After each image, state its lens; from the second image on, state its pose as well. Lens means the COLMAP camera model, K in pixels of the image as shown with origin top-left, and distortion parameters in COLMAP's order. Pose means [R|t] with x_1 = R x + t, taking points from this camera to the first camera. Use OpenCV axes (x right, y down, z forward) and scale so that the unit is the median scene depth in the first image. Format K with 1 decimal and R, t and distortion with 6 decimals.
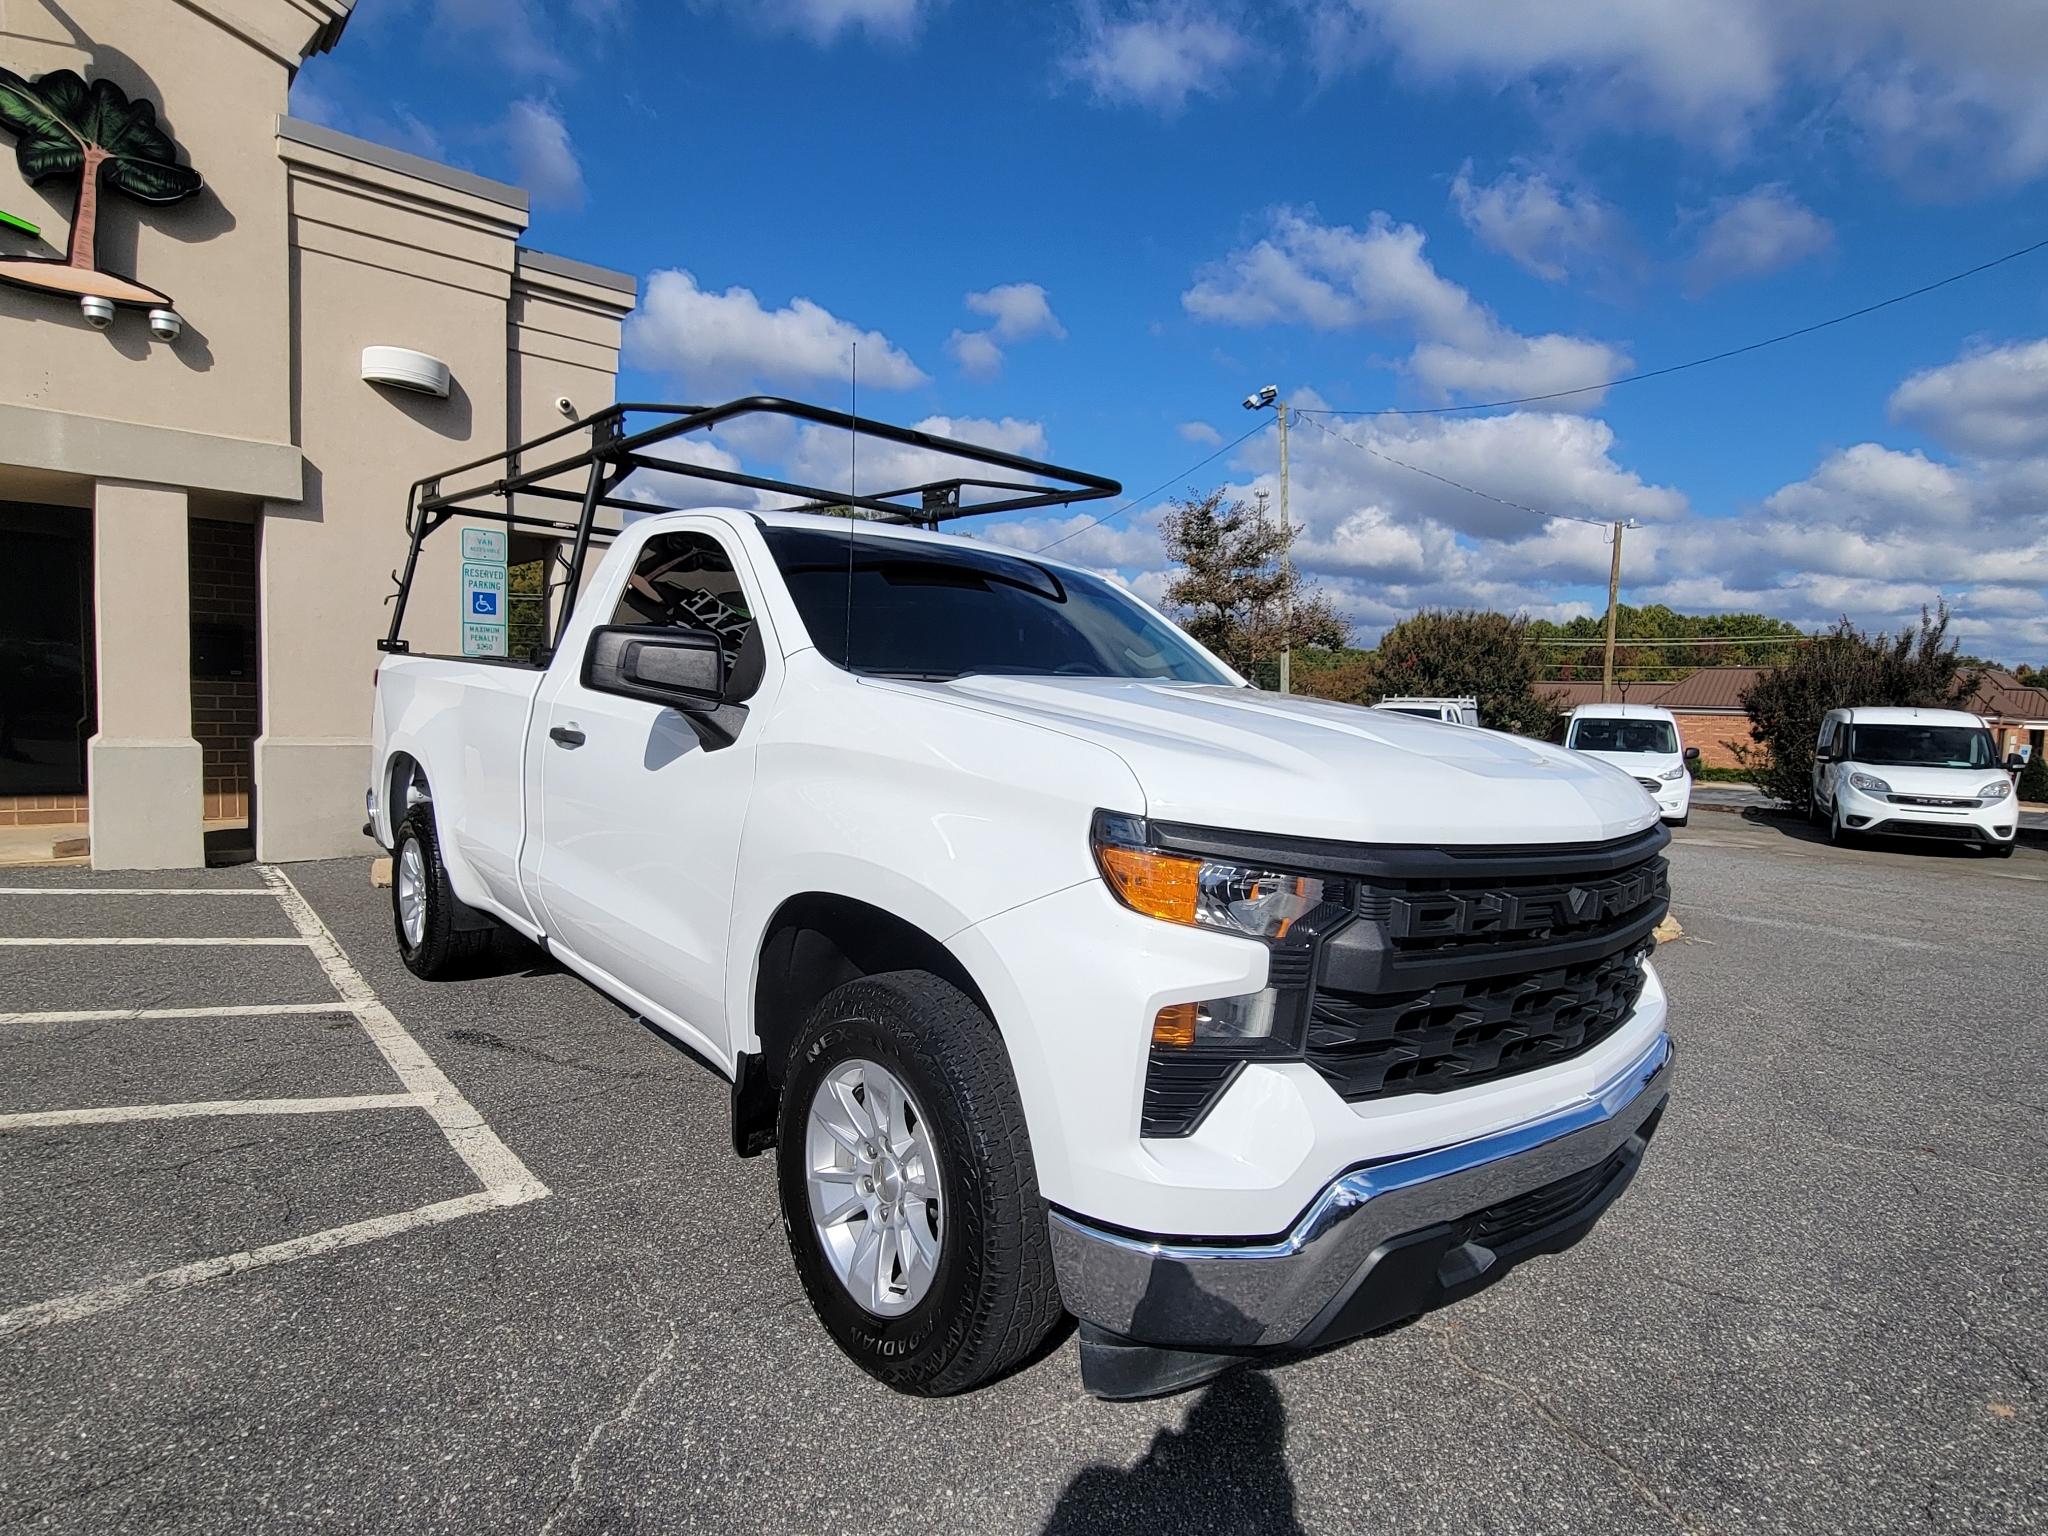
lens RADIAL K [[1098.3, 0, 1036.9], [0, 1098.3, 781.6], [0, 0, 1]] dist [0.002284, -0.000571]
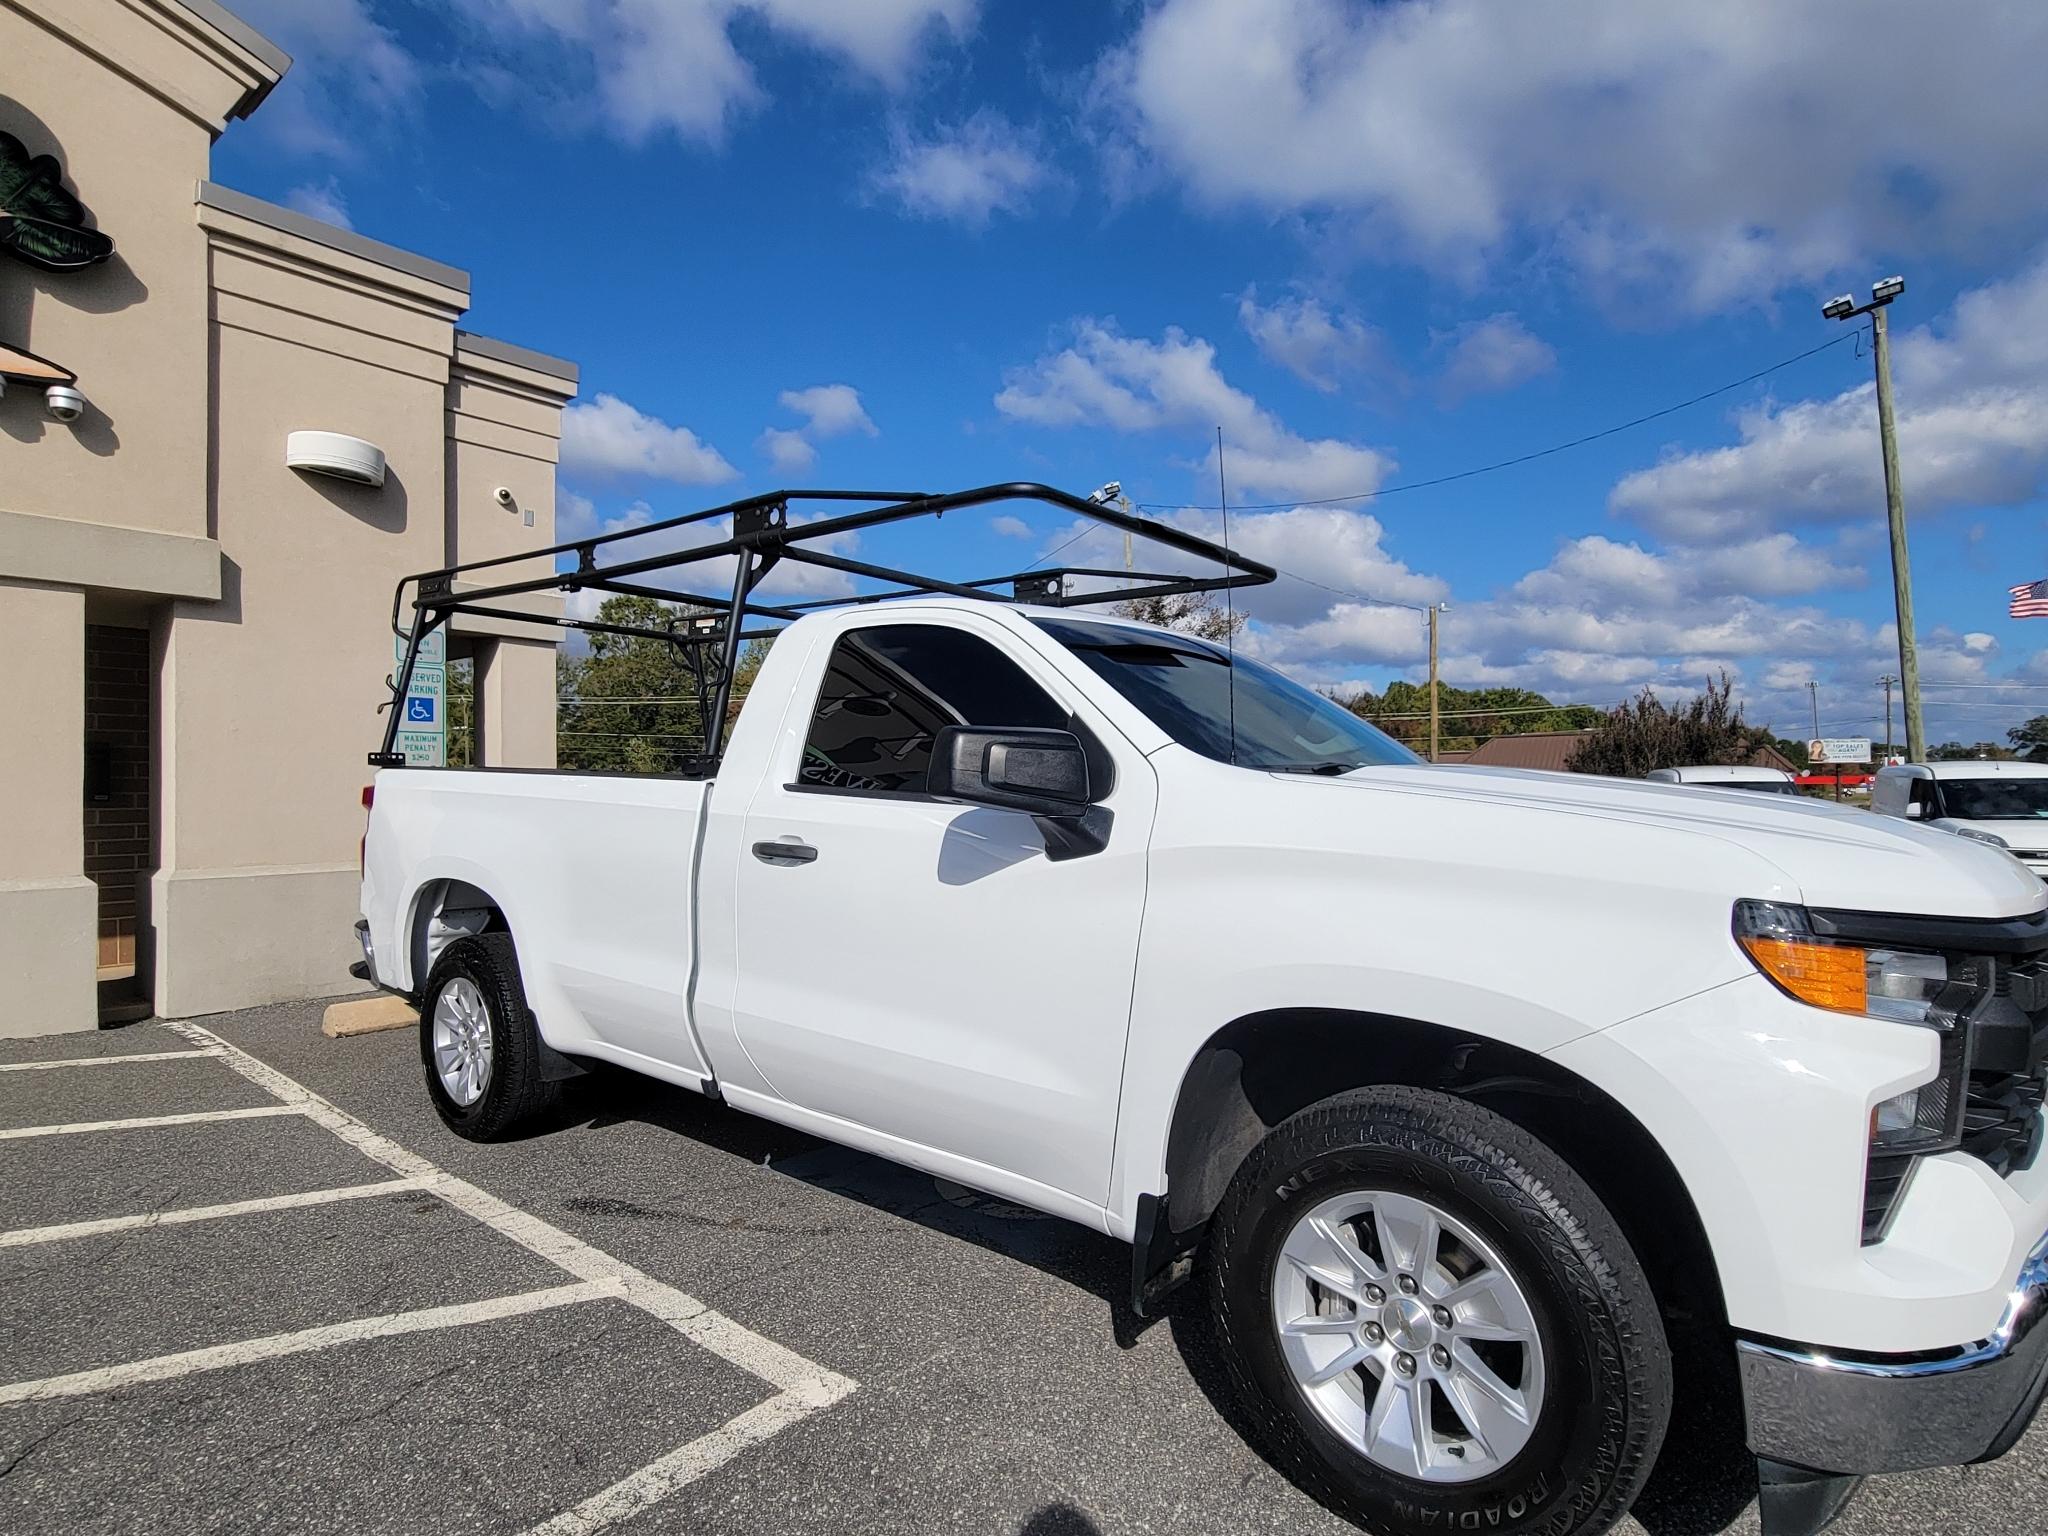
lens RADIAL K [[1098.3, 0, 1036.6], [0, 1098.3, 781.8], [0, 0, 1]] dist [0.002284, -0.000571]
pose [[0.985166, -0.039844, 0.166916, -0.180608], [0.053053, 0.995738, -0.075439, -0.009353], [-0.163199, 0.083175, 0.983081, 0.039505]]
